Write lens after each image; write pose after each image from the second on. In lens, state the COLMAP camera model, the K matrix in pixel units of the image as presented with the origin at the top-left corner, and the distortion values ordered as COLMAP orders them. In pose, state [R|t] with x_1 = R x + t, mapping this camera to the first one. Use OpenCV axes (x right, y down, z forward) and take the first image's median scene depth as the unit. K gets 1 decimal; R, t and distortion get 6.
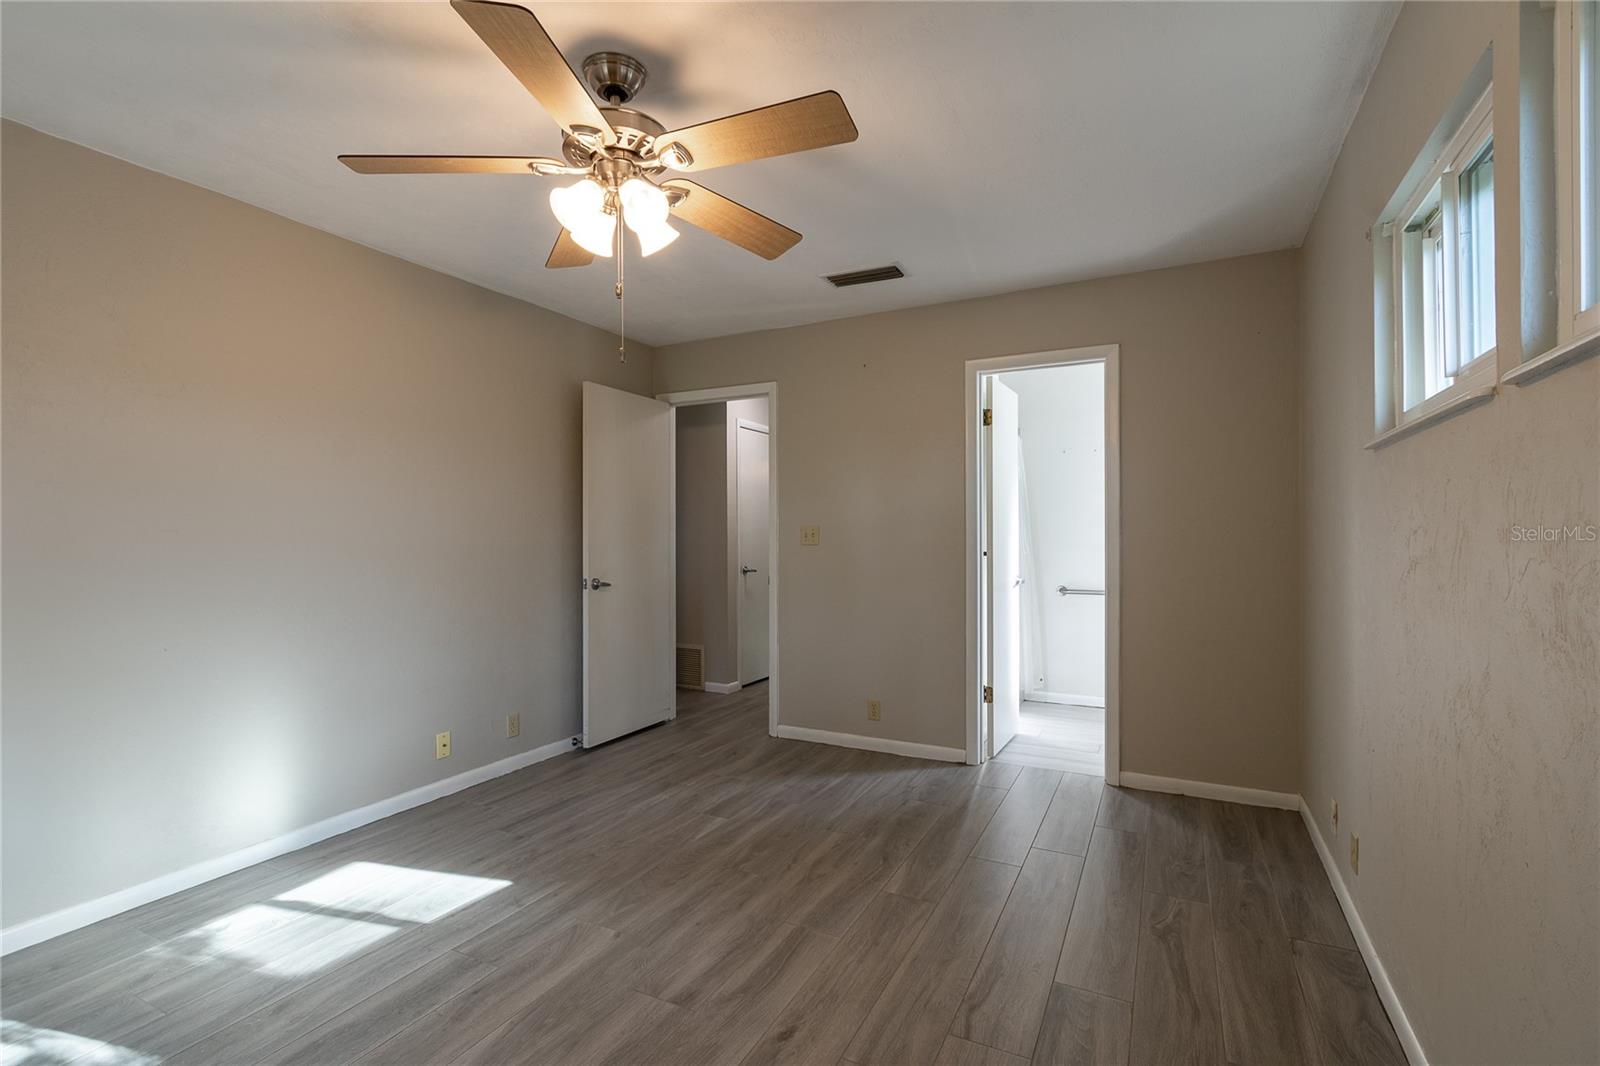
lens RADIAL K [[773.5, 0, 785.0], [0, 773.5, 543.0], [0, 0, 1]] dist [0.003810, 0.000641]
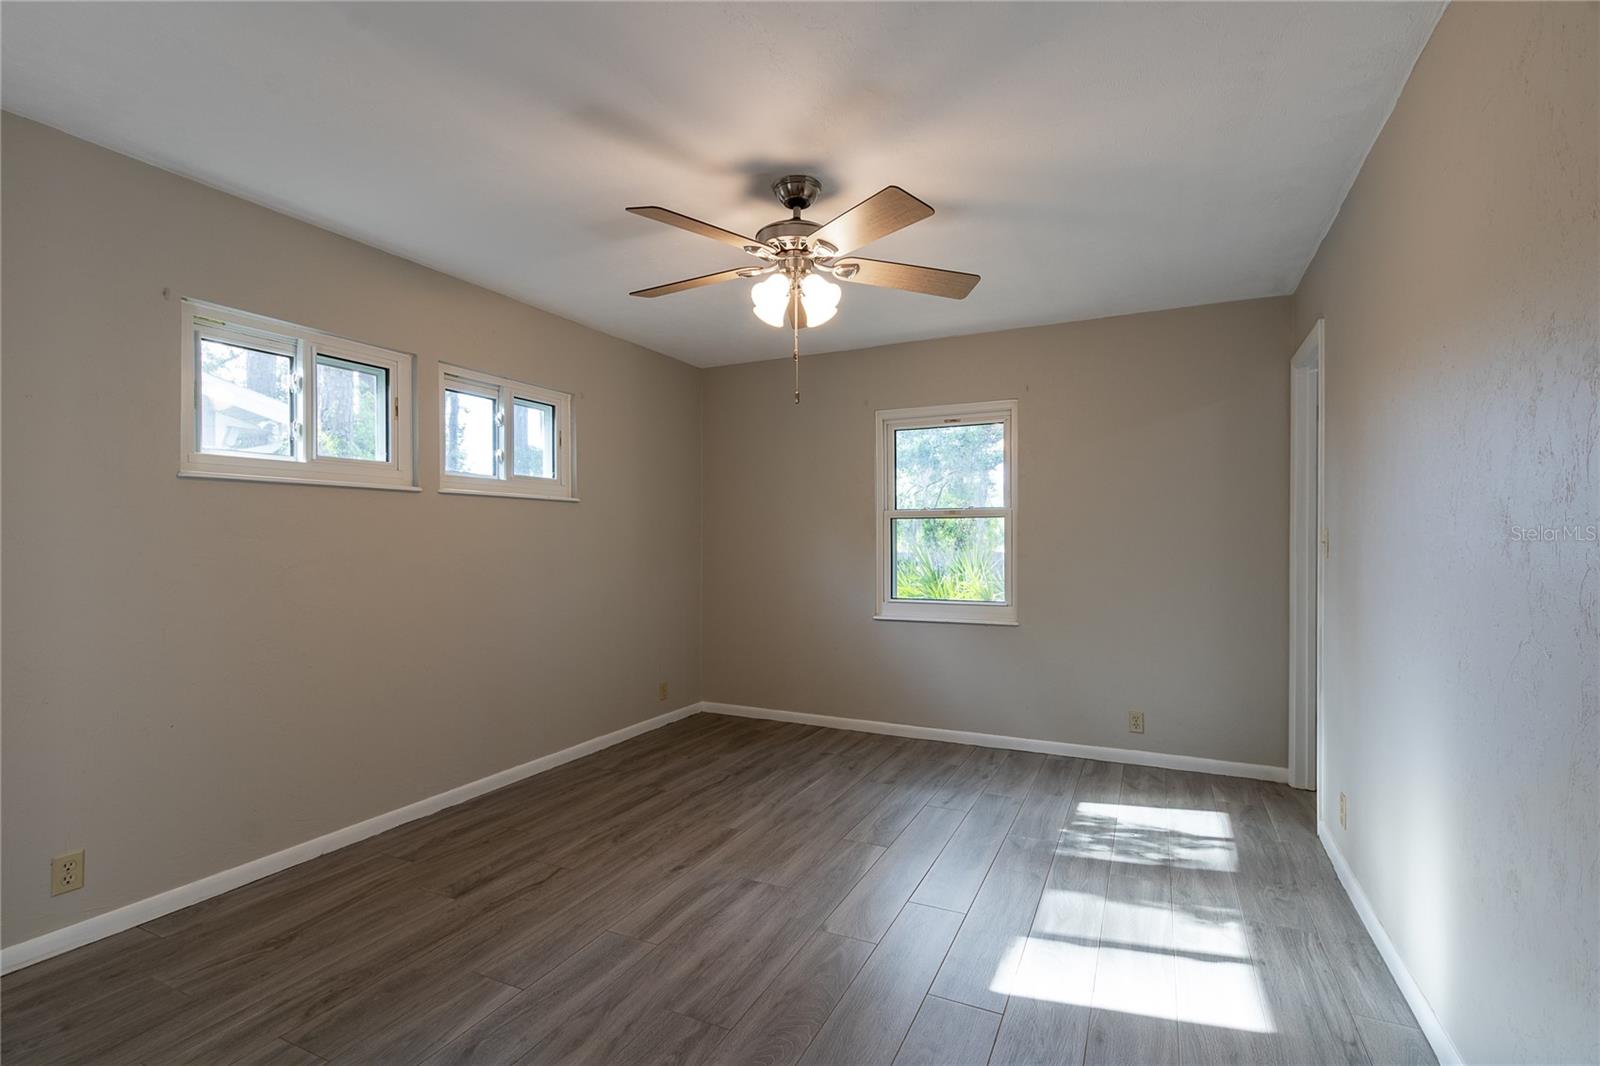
lens RADIAL K [[773.5, 0, 785.0], [0, 773.5, 543.0], [0, 0, 1]] dist [0.003810, 0.000641]
pose [[-0.999858, 0.005900, -0.015793, -0.154176], [0.005670, 0.999878, 0.014538, -0.022931], [0.015877, 0.014447, -0.999770, 2.061836]]
